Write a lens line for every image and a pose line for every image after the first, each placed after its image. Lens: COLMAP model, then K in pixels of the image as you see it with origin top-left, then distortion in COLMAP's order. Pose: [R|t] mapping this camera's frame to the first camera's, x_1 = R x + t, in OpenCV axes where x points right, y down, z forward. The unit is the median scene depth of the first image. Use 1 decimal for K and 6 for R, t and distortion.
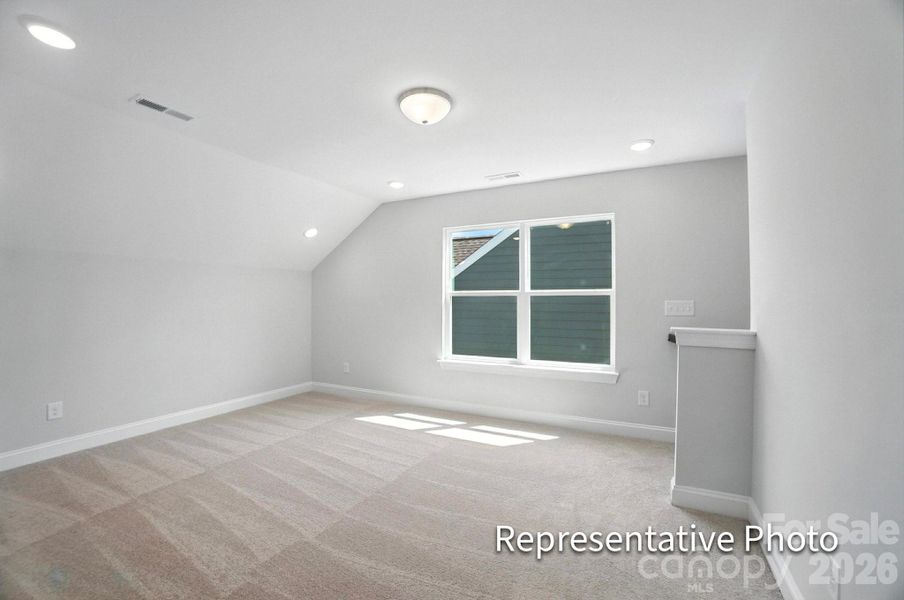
lens RADIAL K [[433.9, 0, 445.9], [0, 433.9, 297.1], [0, 0, 1]] dist [-0.028002, 0.009601]
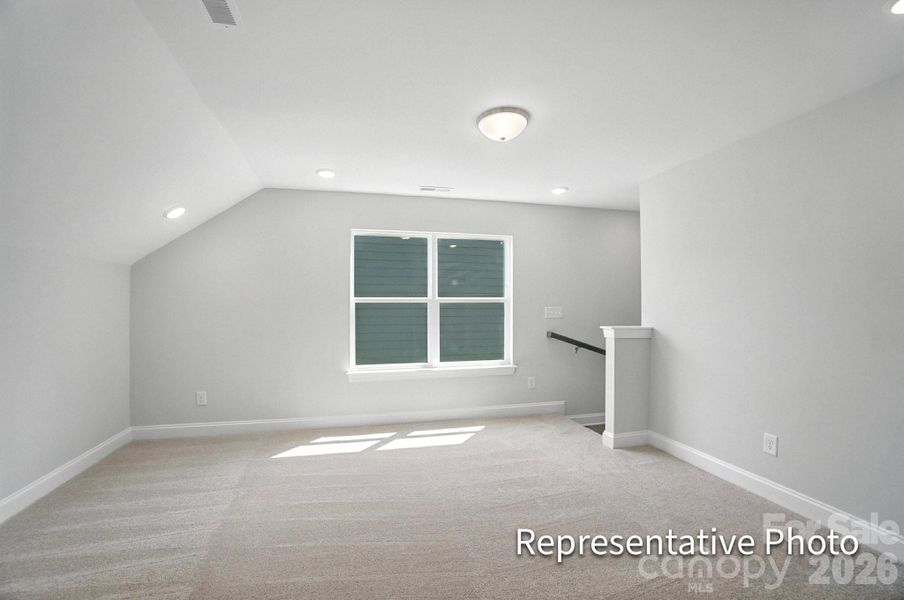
lens RADIAL K [[433.9, 0, 447.8], [0, 433.9, 301.3], [0, 0, 1]] dist [-0.028002, 0.009601]
pose [[0.720829, -0.001431, 0.693112, -0.537423], [-0.002289, 0.999988, 0.004445, -0.011257], [-0.693109, -0.004791, 0.720817, 0.210539]]
